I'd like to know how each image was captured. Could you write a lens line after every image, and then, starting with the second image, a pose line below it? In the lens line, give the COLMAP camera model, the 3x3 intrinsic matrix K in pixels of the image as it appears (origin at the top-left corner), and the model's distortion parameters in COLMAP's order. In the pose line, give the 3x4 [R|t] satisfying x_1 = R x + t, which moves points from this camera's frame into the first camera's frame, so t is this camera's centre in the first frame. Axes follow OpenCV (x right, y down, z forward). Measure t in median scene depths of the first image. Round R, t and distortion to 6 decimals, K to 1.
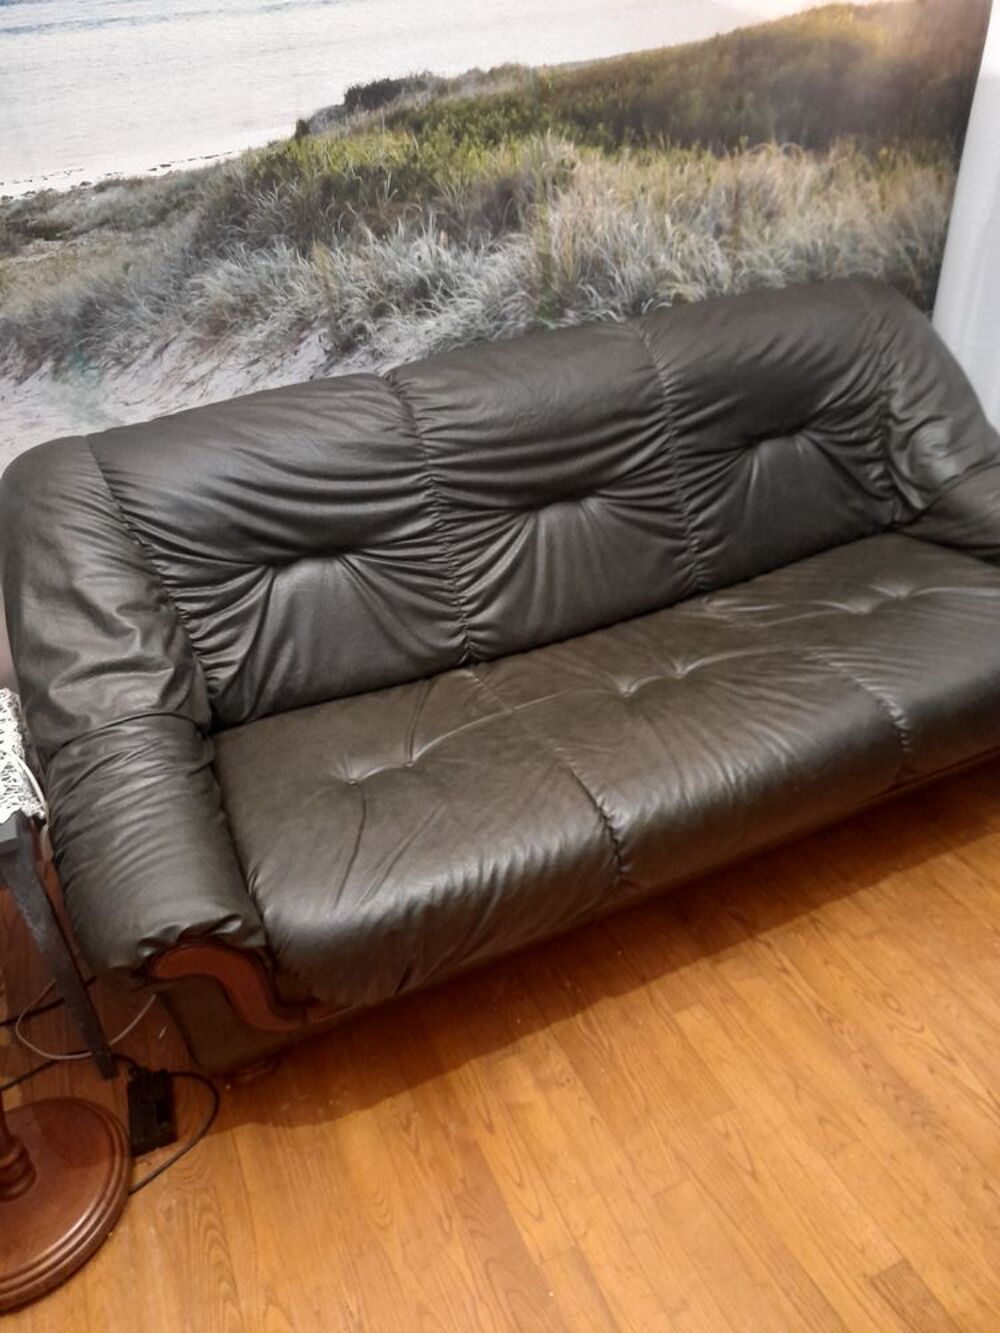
lens RADIAL K [[968.8, 0, 500.0], [0, 968.8, 666.5], [0, 0, 1]] dist [0.021620, -0.003646]
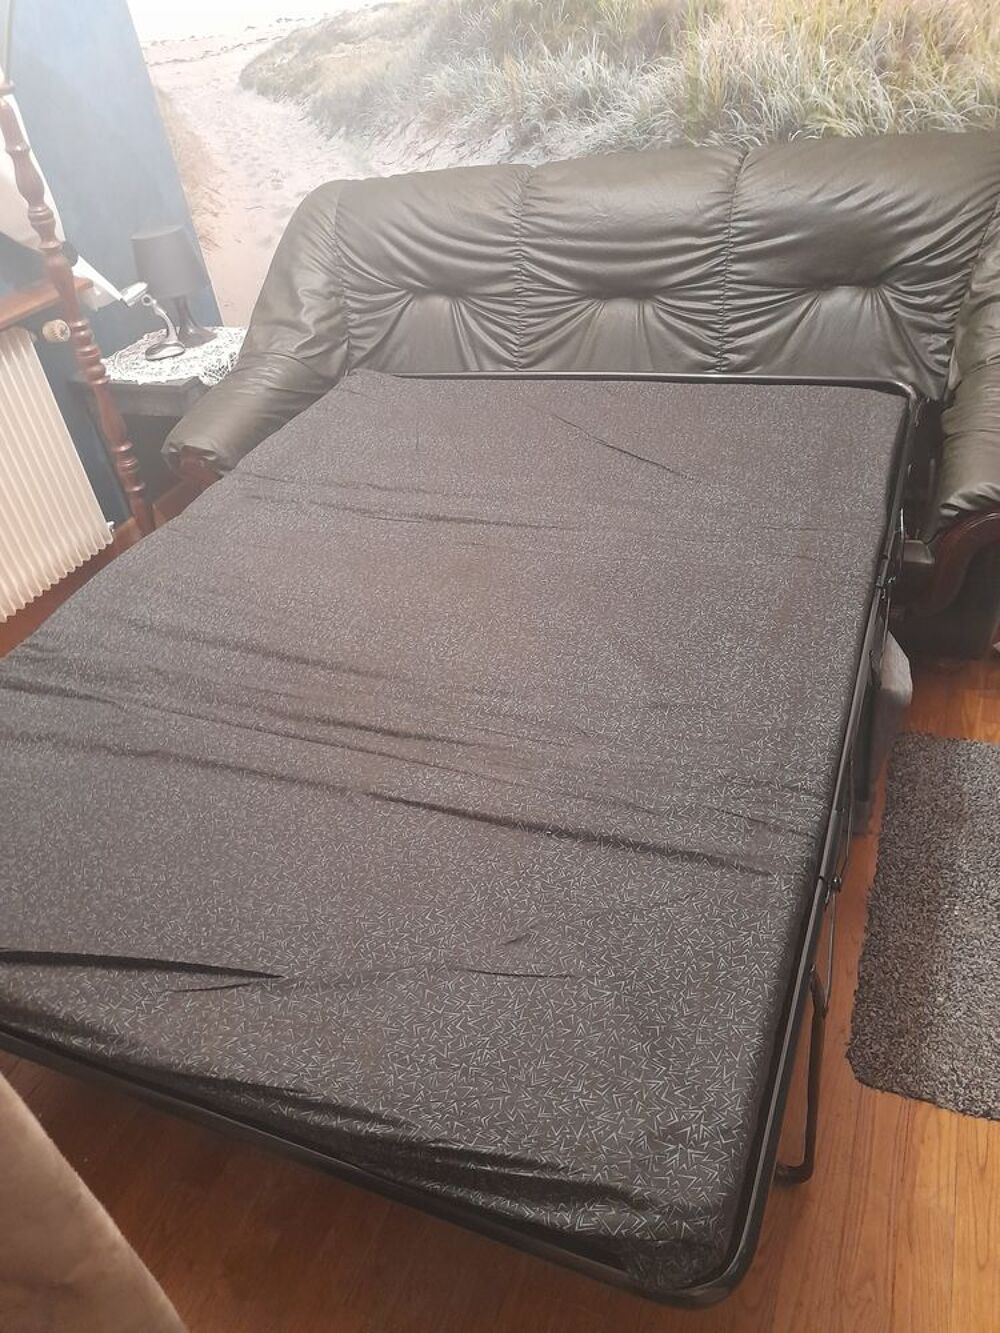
lens RADIAL K [[968.8, 0, 500.0], [0, 968.8, 666.5], [0, 0, 1]] dist [0.021620, -0.003646]
pose [[0.701863, 0.427344, -0.569882, 0.890376], [-0.317389, 0.903857, 0.286891, -0.052432], [0.637693, -0.020483, 0.770018, -0.061306]]
